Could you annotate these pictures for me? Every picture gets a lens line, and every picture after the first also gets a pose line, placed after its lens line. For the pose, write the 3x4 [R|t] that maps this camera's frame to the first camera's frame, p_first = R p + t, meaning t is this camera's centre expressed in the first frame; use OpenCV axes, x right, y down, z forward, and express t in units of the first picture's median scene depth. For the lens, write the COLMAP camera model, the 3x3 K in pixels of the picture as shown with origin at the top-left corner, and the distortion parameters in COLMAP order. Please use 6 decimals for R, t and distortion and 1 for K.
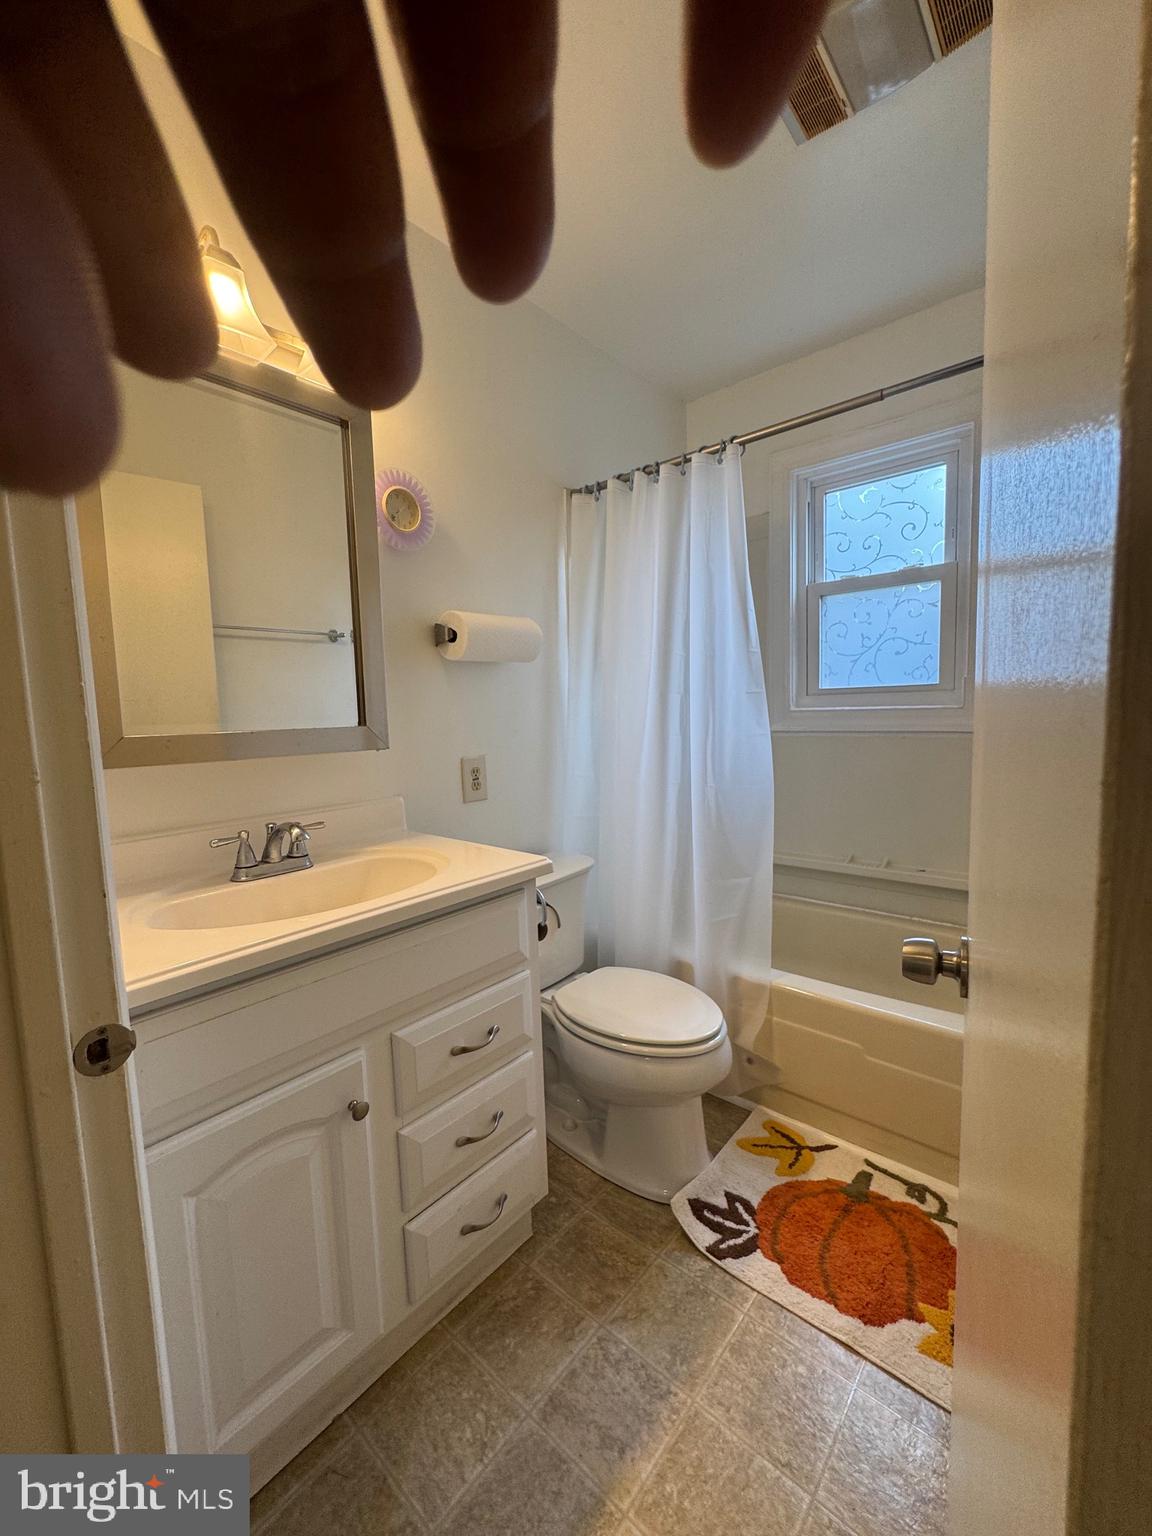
lens RADIAL K [[613.0, 0, 581.4], [0, 613.0, 764.0], [0, 0, 1]] dist [-0.003489, 0.000611]
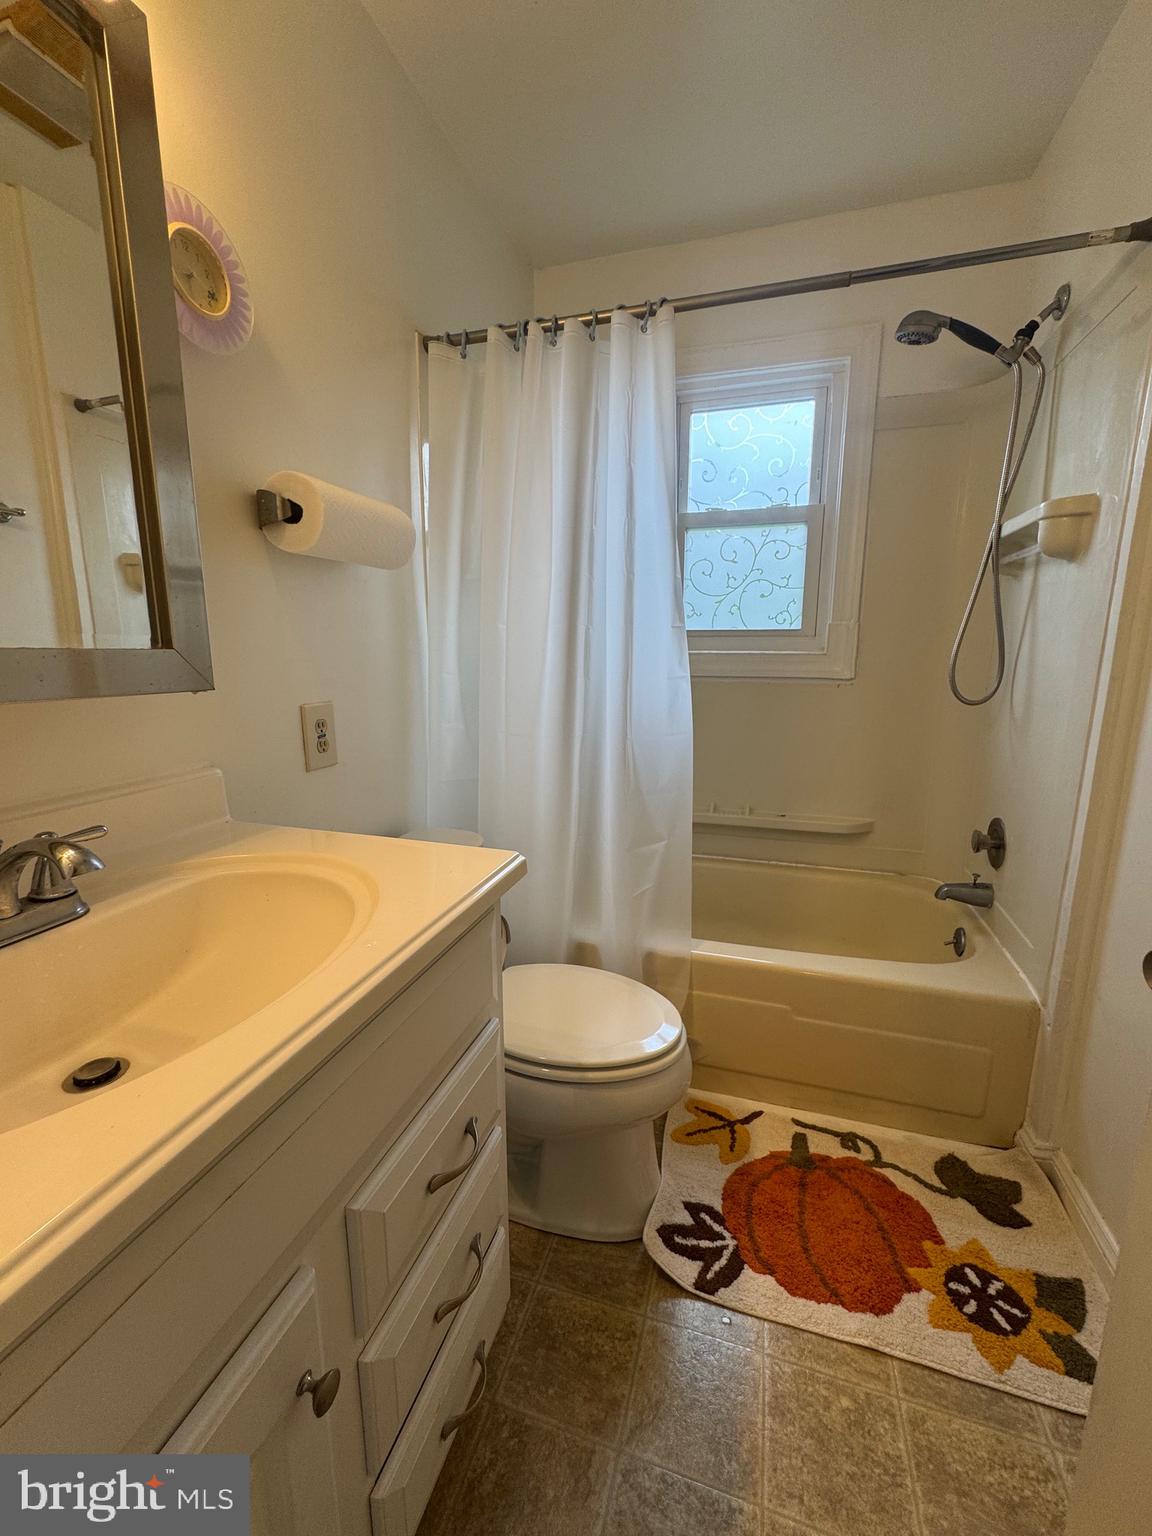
lens RADIAL K [[613.0, 0, 580.6], [0, 613.0, 765.0], [0, 0, 1]] dist [-0.003489, 0.000611]
pose [[0.916512, -0.041646, 0.397832, -0.230184], [0.006624, 0.996009, 0.089006, -0.003490], [-0.399951, -0.078940, 0.913131, 0.321694]]
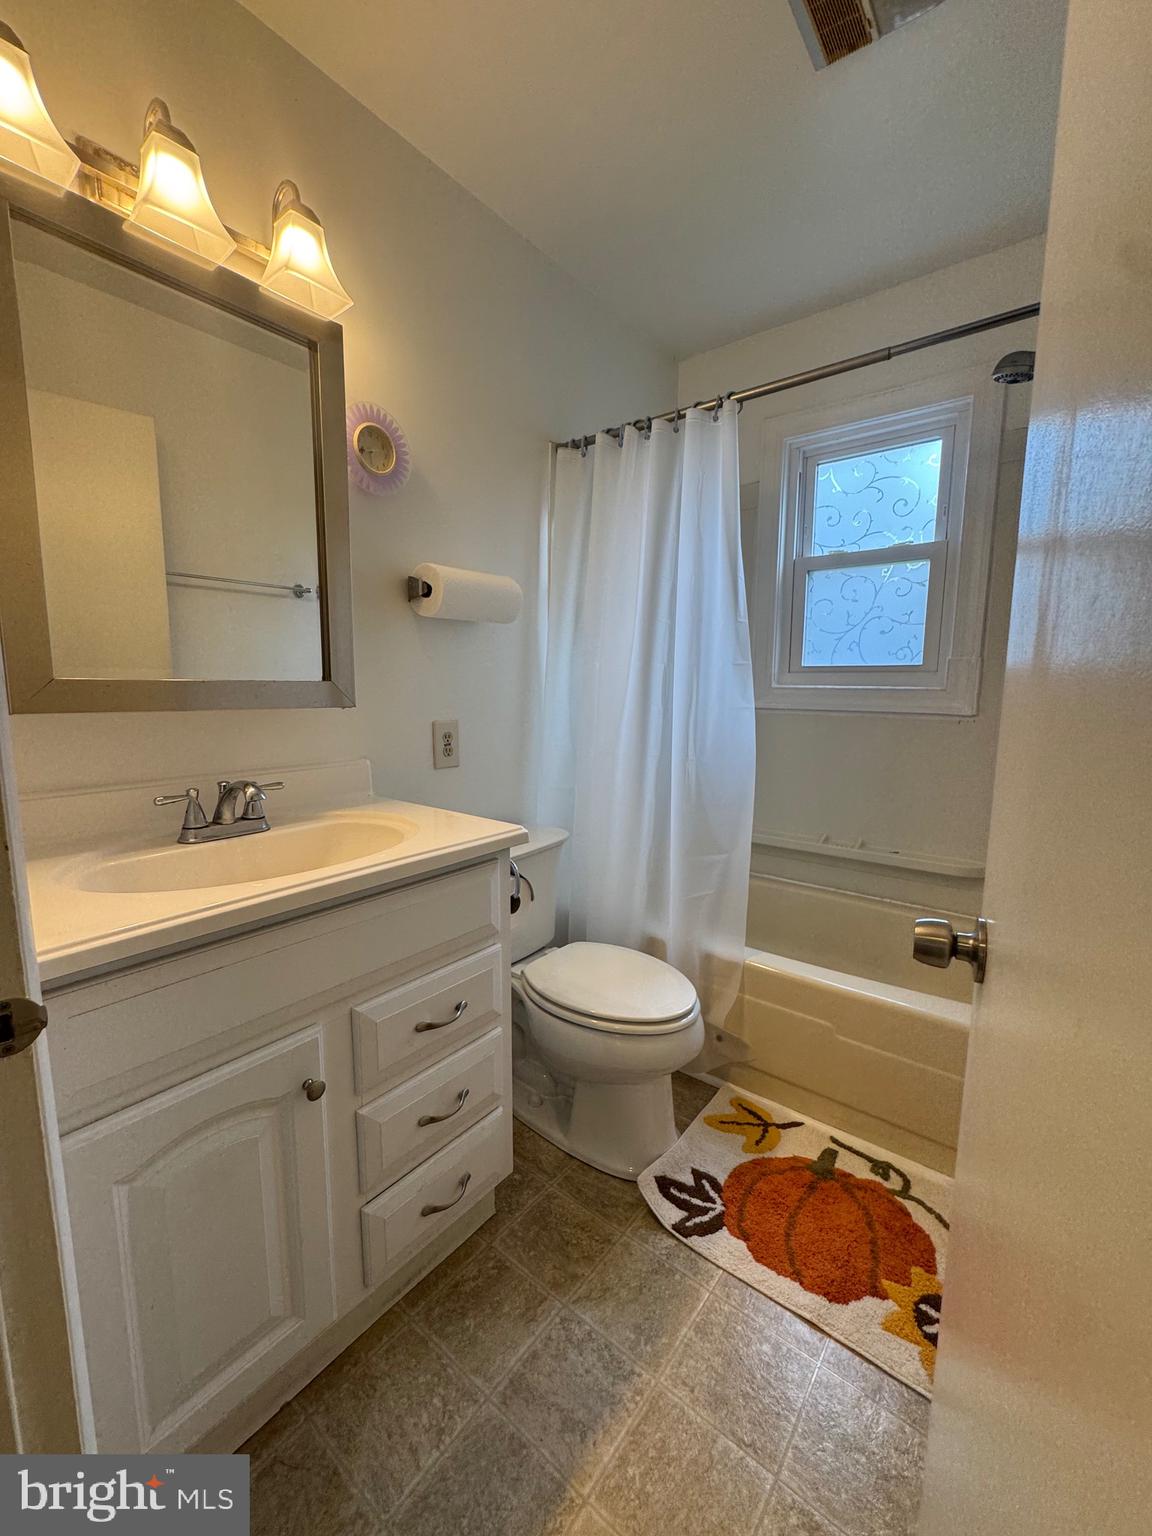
lens RADIAL K [[613.0, 0, 581.2], [0, 613.0, 764.5], [0, 0, 1]] dist [-0.003489, 0.000611]
pose [[0.998324, 0.032077, 0.048168, -0.012774], [-0.033921, 0.998703, 0.037969, 0.015442], [-0.046888, -0.039539, 0.998117, 0.048638]]
